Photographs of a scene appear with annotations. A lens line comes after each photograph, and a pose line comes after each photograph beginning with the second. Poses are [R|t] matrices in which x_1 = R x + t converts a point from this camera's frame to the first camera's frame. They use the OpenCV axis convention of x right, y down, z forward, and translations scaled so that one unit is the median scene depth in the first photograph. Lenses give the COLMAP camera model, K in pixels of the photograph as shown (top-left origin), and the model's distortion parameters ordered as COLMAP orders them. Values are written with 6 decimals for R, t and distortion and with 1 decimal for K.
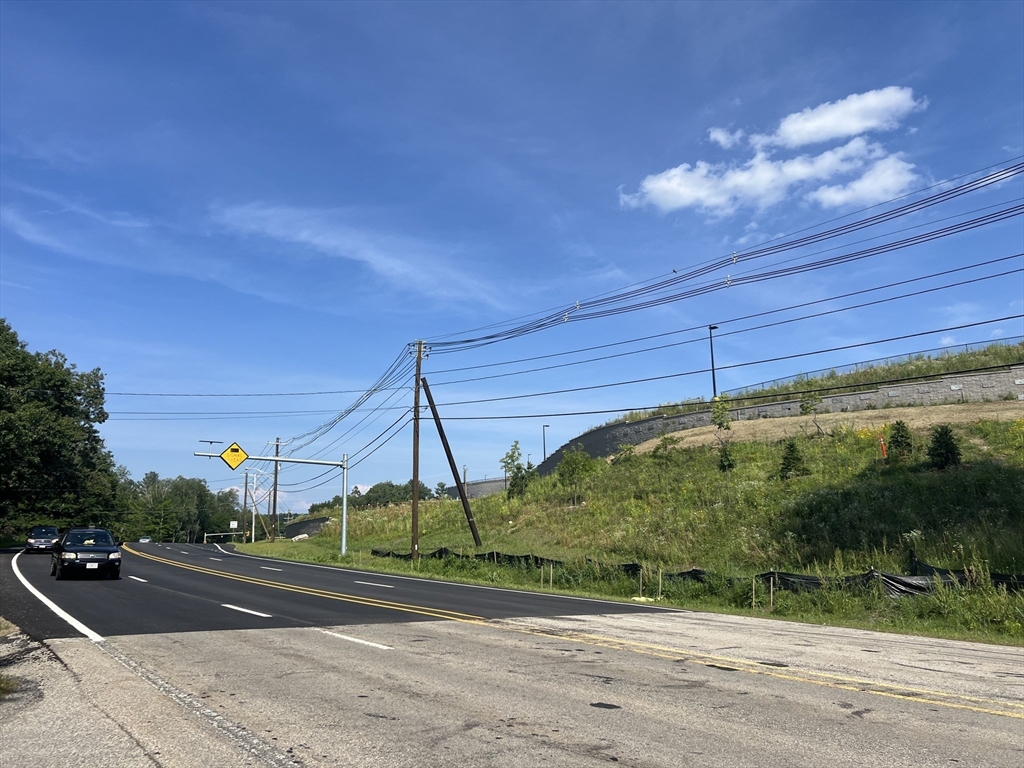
lens RADIAL K [[766.5, 0, 512.3], [0, 766.5, 382.5], [0, 0, 1]] dist [0.050415, -0.054505]
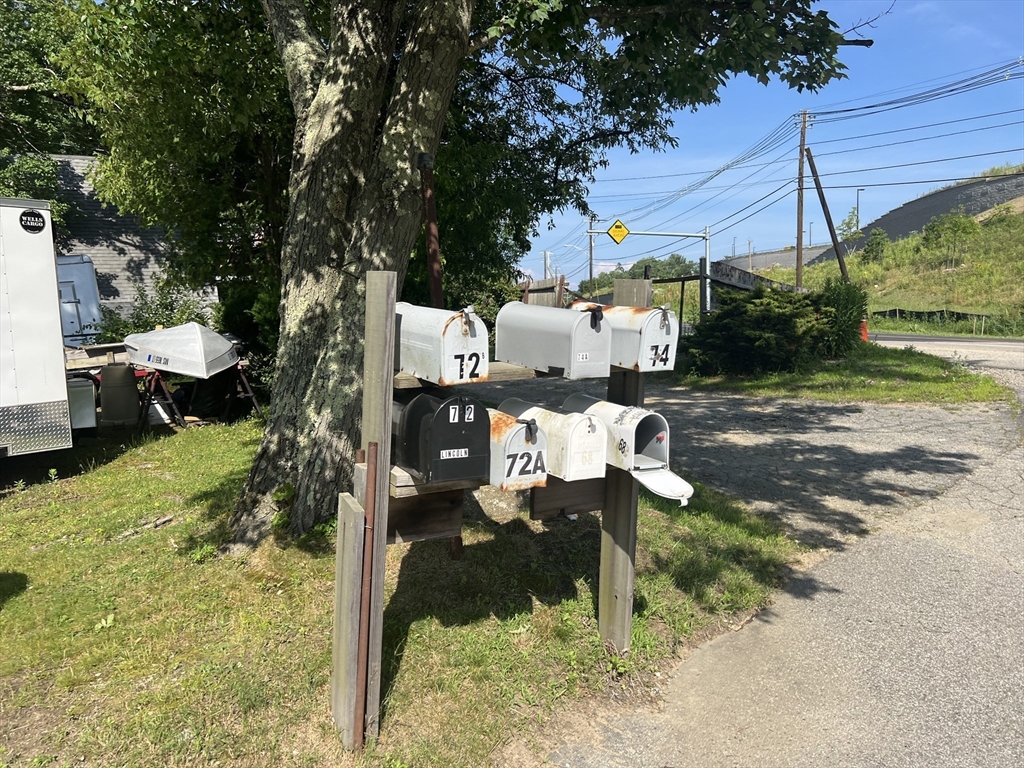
lens RADIAL K [[766.5, 0, 512.3], [0, 766.5, 384.1], [0, 0, 1]] dist [0.050415, -0.054505]
pose [[0.948352, 0.025023, -0.316230, -0.155205], [0.066987, 0.958607, 0.276741, -0.016188], [0.310065, -0.283631, 0.907421, -0.165865]]
